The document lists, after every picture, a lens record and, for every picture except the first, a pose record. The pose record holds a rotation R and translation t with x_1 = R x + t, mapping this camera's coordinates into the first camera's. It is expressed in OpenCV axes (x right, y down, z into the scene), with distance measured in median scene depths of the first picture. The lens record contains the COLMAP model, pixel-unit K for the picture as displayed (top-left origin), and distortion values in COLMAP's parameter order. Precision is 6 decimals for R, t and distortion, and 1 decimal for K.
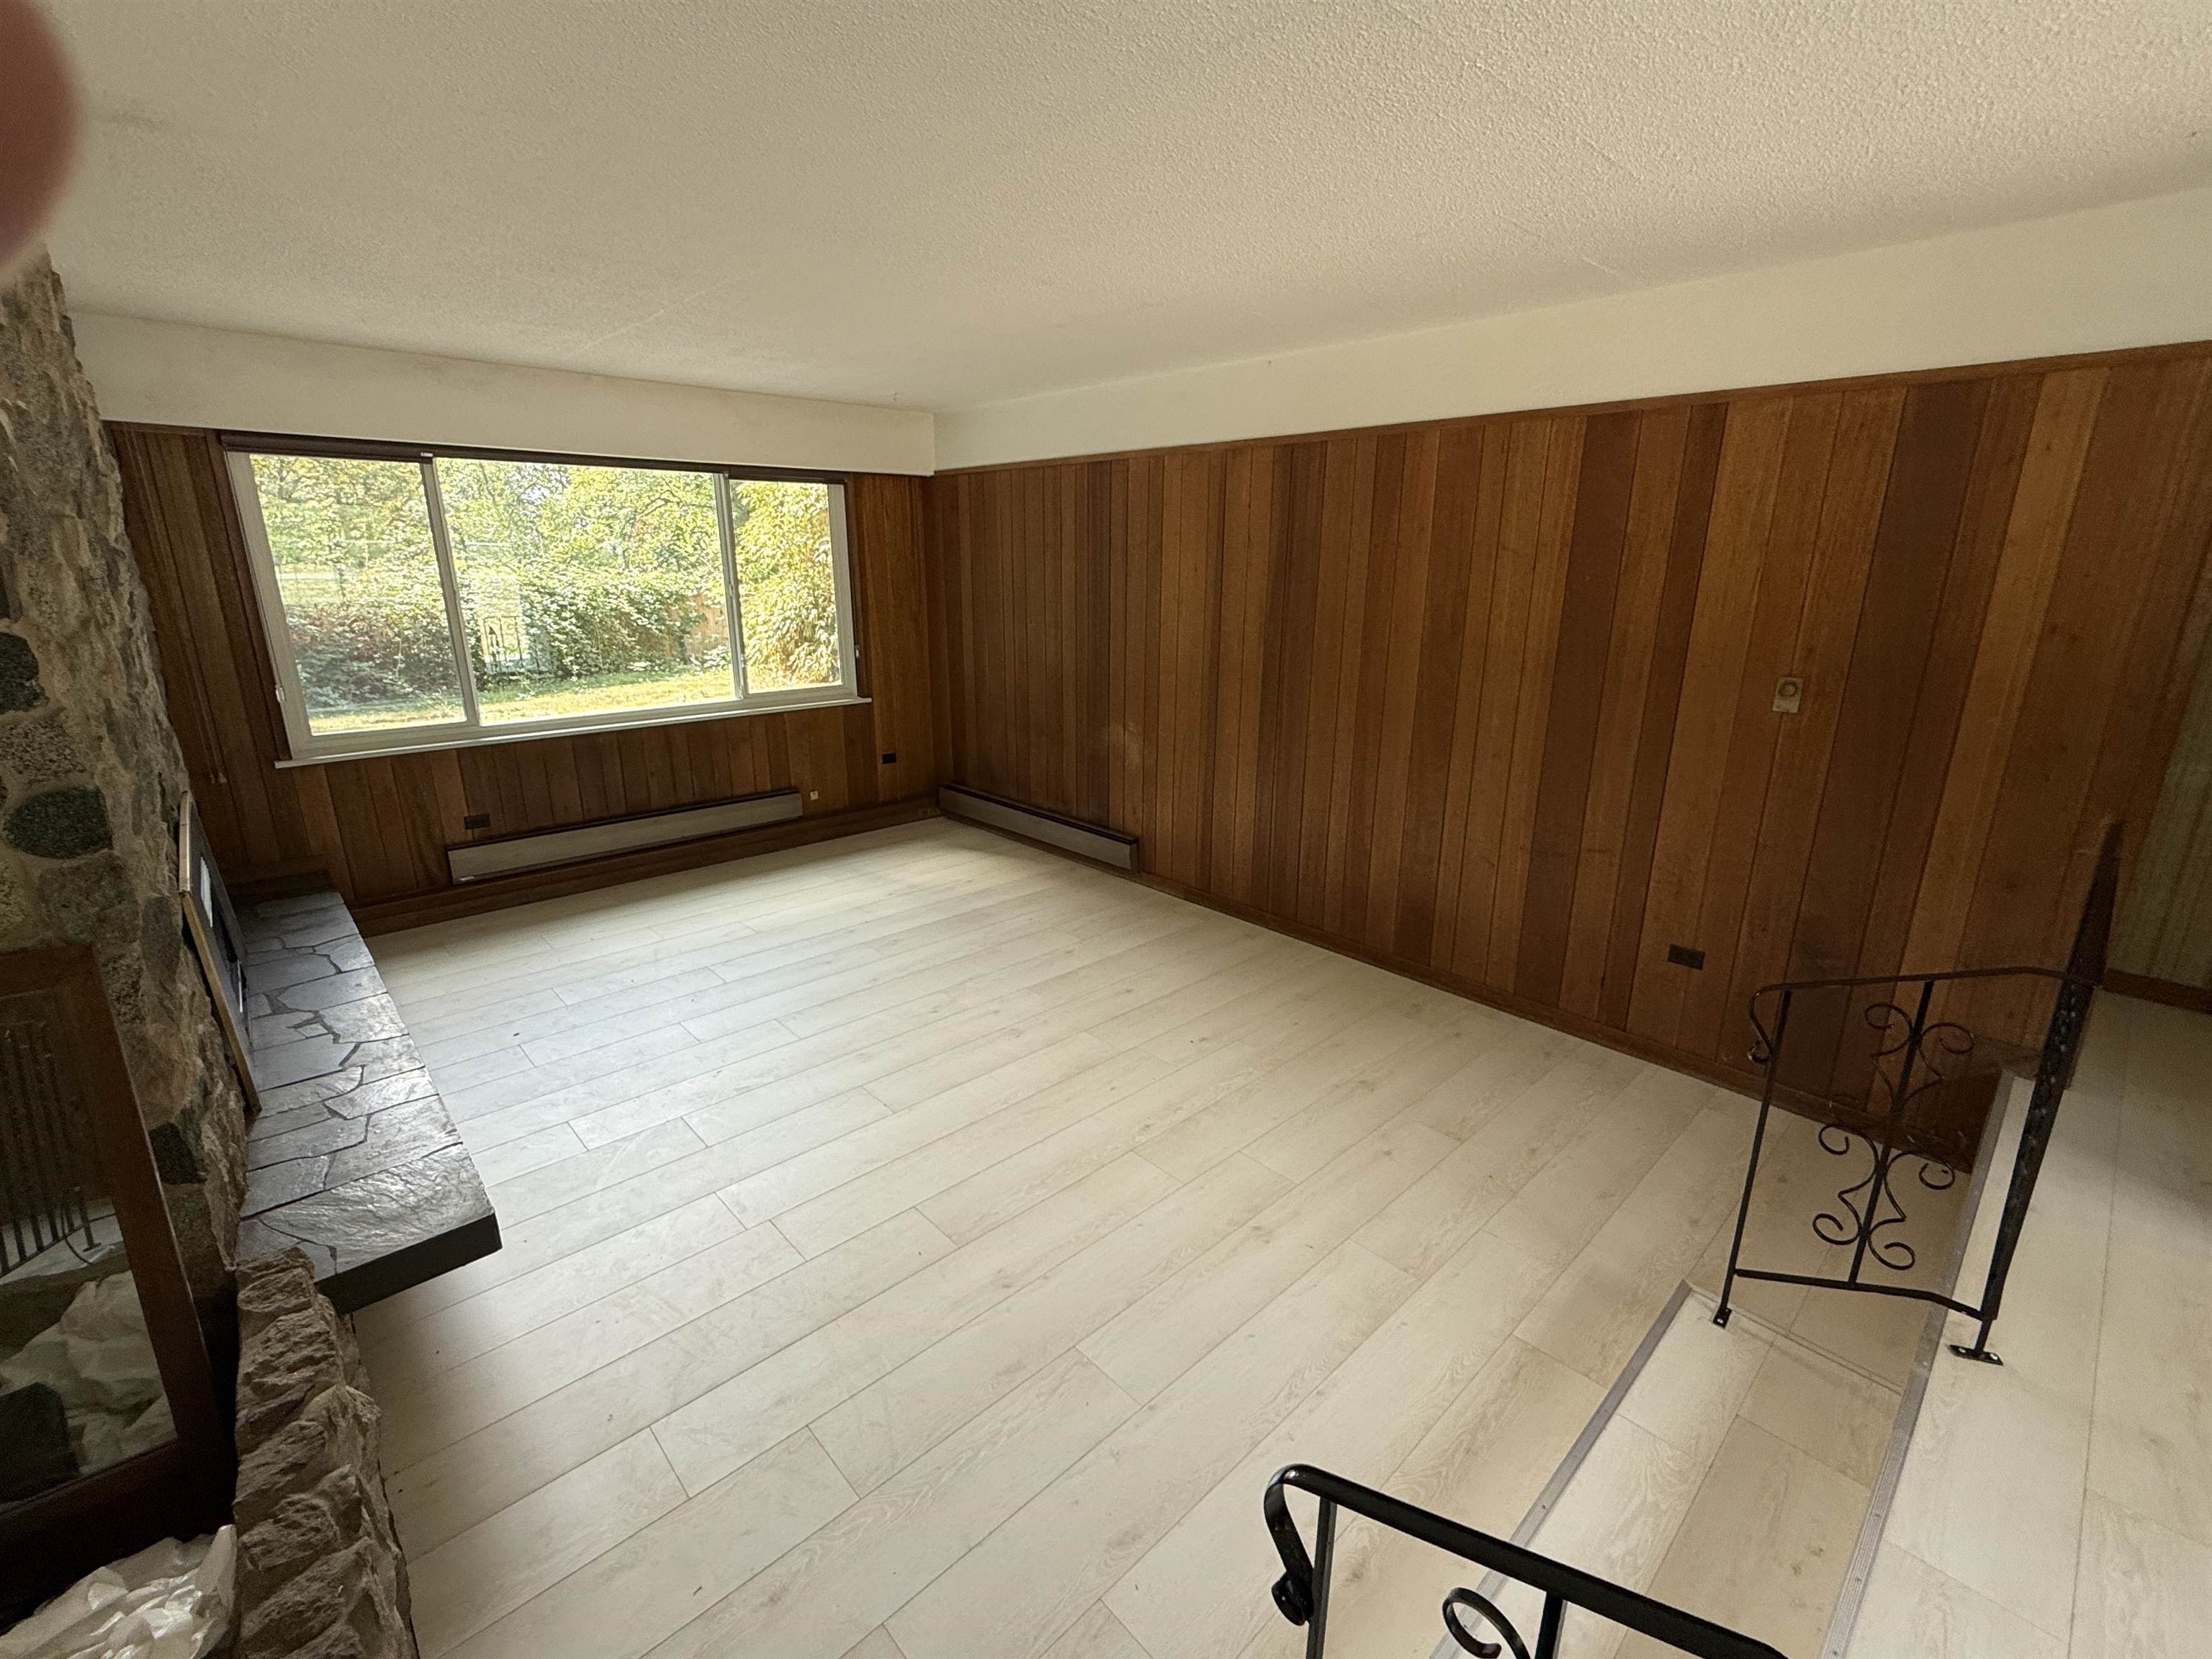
lens RADIAL K [[962.8, 0, 1106.0], [0, 962.8, 829.5], [0, 0, 1]] dist [-0.001841, -0.000120]
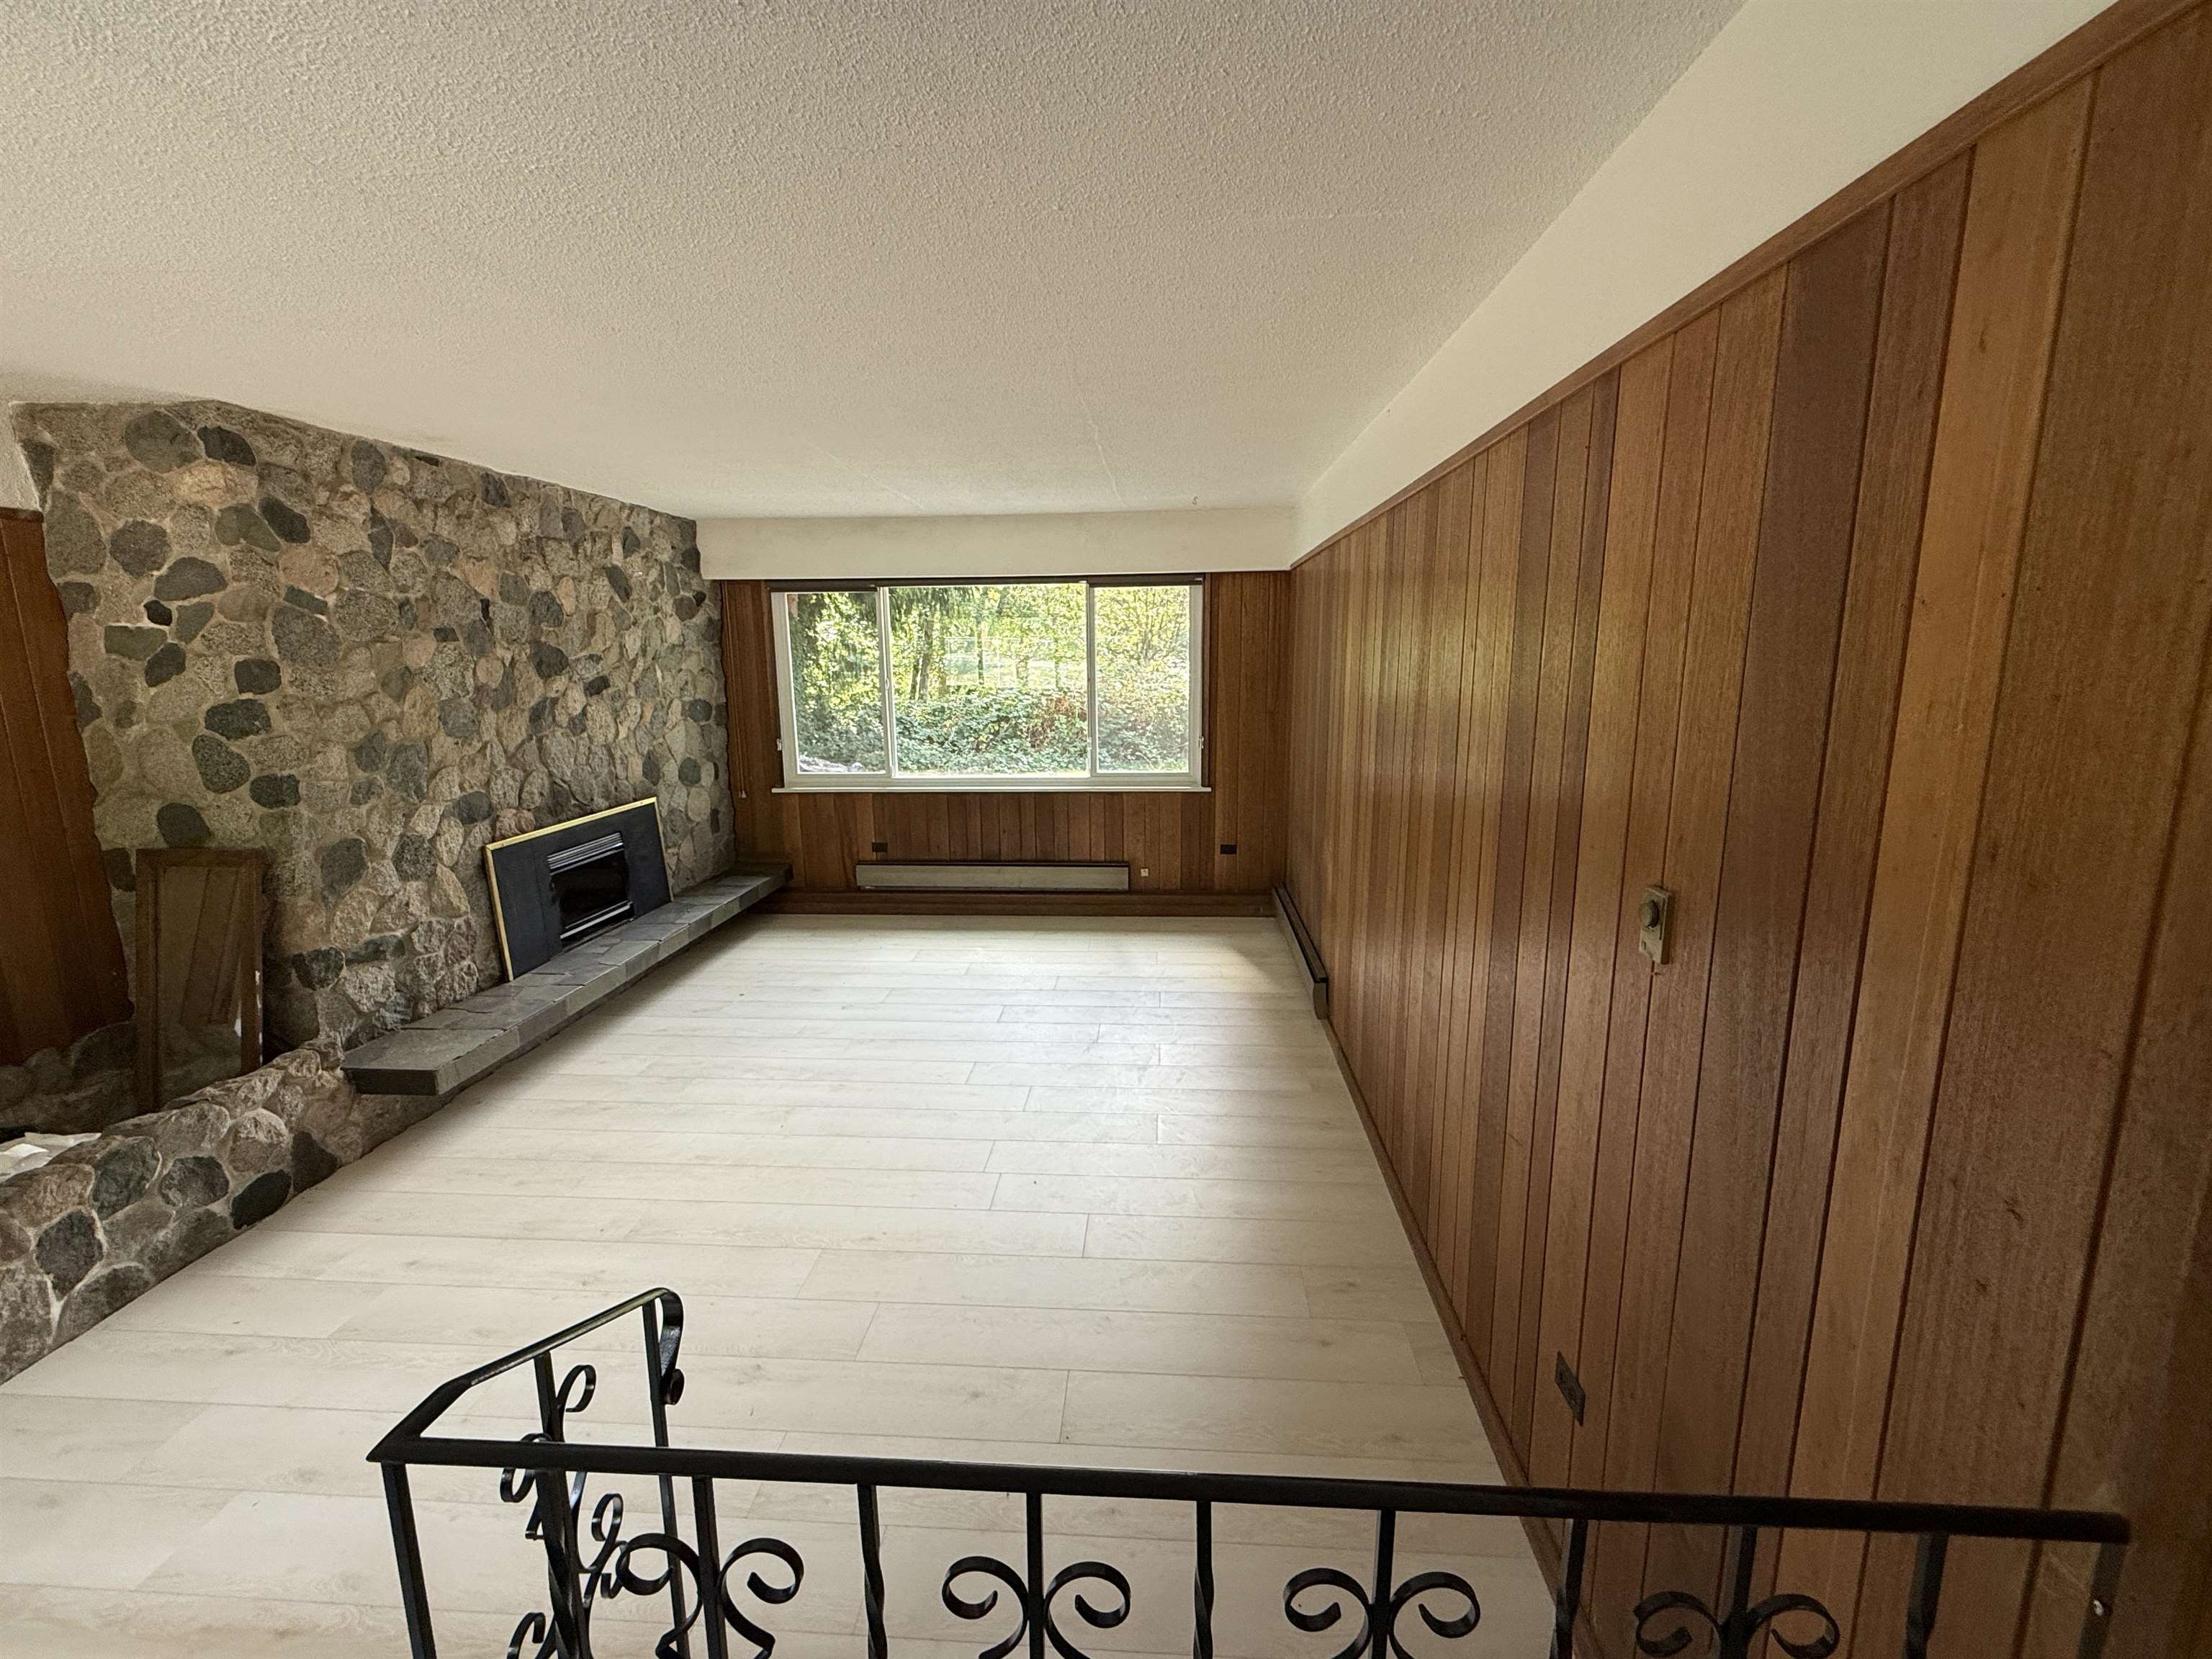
lens RADIAL K [[962.8, 0, 1106.0], [0, 962.8, 829.5], [0, 0, 1]] dist [-0.001841, -0.000120]
pose [[0.679798, 0.123799, -0.722875, 0.472703], [-0.188268, 0.982078, -0.008859, -0.070840], [0.708823, 0.142116, 0.690922, 0.249751]]
